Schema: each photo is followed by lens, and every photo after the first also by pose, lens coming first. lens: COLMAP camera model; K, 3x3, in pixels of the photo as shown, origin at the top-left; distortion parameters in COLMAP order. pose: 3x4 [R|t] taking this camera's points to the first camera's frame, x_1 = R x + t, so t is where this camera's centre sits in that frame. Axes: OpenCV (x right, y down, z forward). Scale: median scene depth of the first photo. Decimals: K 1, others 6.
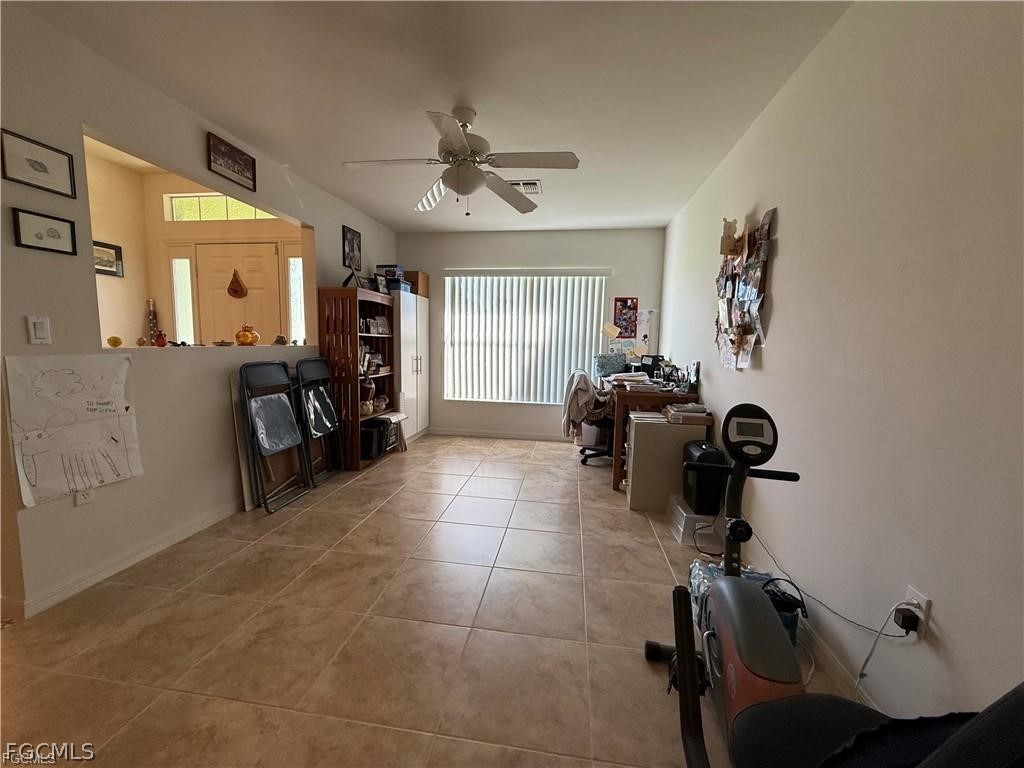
lens RADIAL K [[410.2, 0, 510.2], [0, 410.2, 382.1], [0, 0, 1]] dist [0.000246, -0.000207]
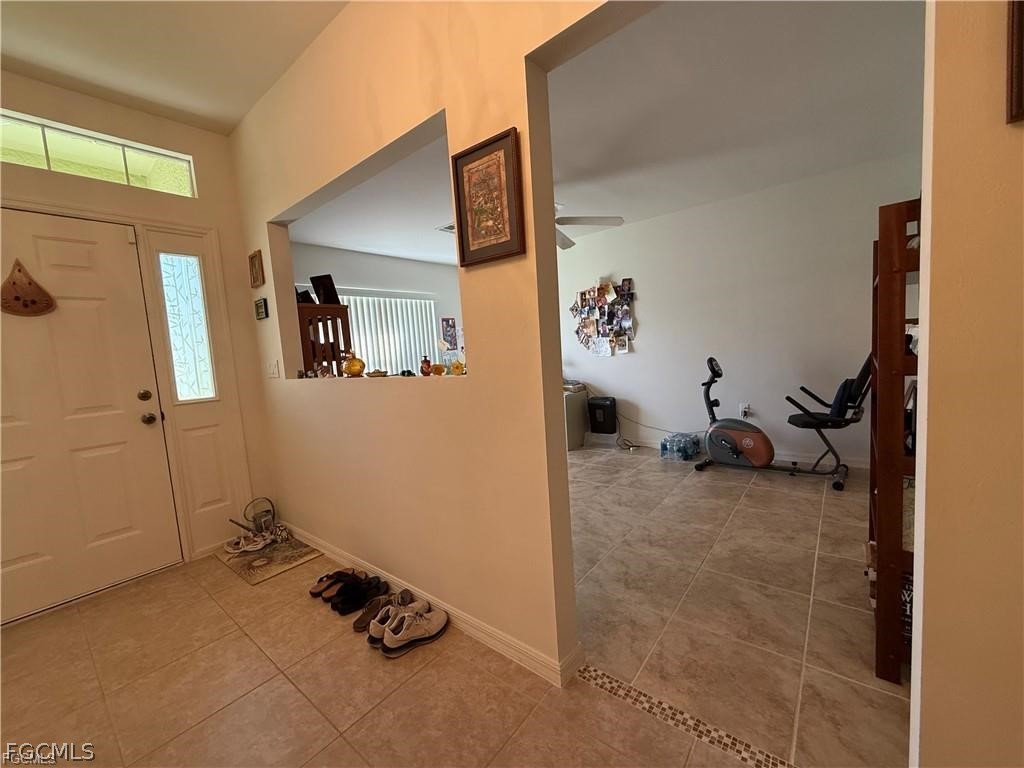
lens RADIAL K [[410.2, 0, 508.4], [0, 410.2, 385.2], [0, 0, 1]] dist [0.000246, -0.000207]
pose [[0.507147, -0.134865, 0.851242, -0.824637], [0.169586, 0.983987, 0.054861, -0.047971], [-0.845010, 0.116537, 0.521898, 0.244401]]
